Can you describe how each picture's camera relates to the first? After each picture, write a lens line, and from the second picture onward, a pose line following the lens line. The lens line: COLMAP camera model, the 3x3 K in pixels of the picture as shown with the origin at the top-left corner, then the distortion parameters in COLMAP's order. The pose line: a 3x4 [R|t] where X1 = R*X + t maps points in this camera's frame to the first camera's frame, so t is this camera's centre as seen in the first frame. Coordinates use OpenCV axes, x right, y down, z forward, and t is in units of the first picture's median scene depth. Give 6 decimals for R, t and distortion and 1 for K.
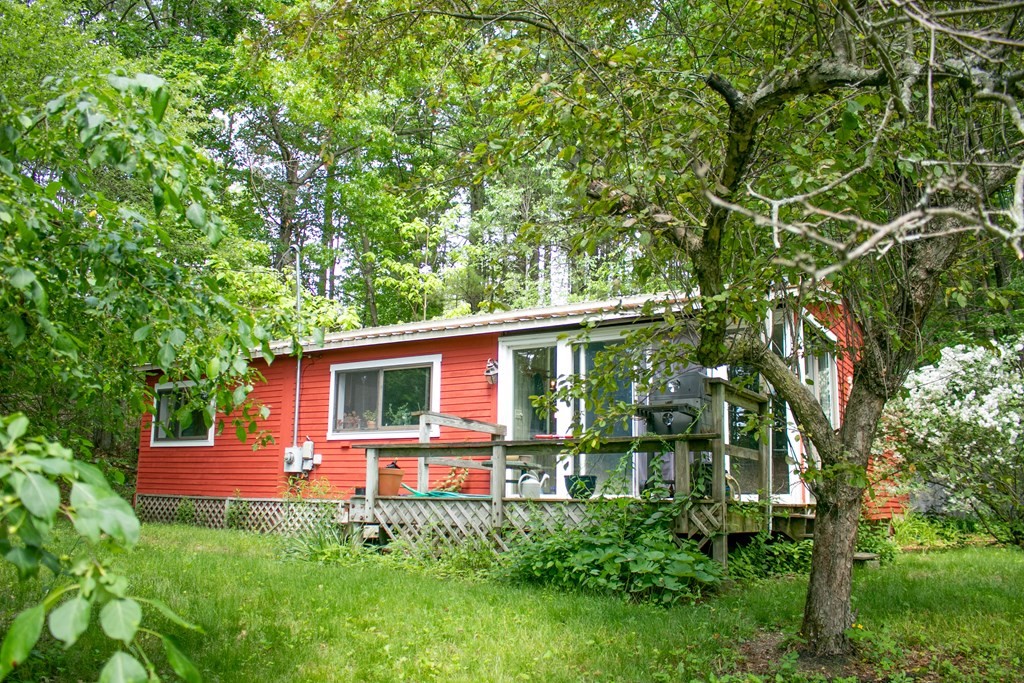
lens RADIAL K [[842.9, 0, 493.0], [0, 842.9, 351.4], [0, 0, 1]] dist [-0.140771, 0.104745]
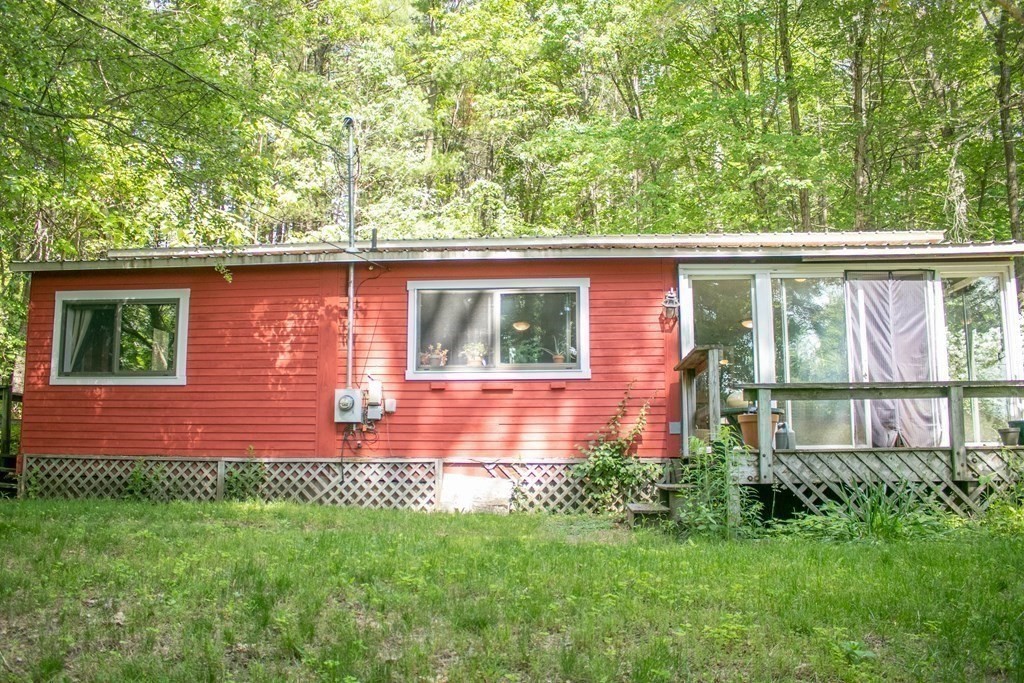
lens RADIAL K [[842.9, 0, 493.0], [0, 842.9, 351.4], [0, 0, 1]] dist [-0.140771, 0.104745]
pose [[0.885924, 0.046543, 0.461489, -0.476476], [-0.069374, 0.997057, 0.032621, 0.049689], [-0.458612, -0.060915, 0.886546, 0.291290]]
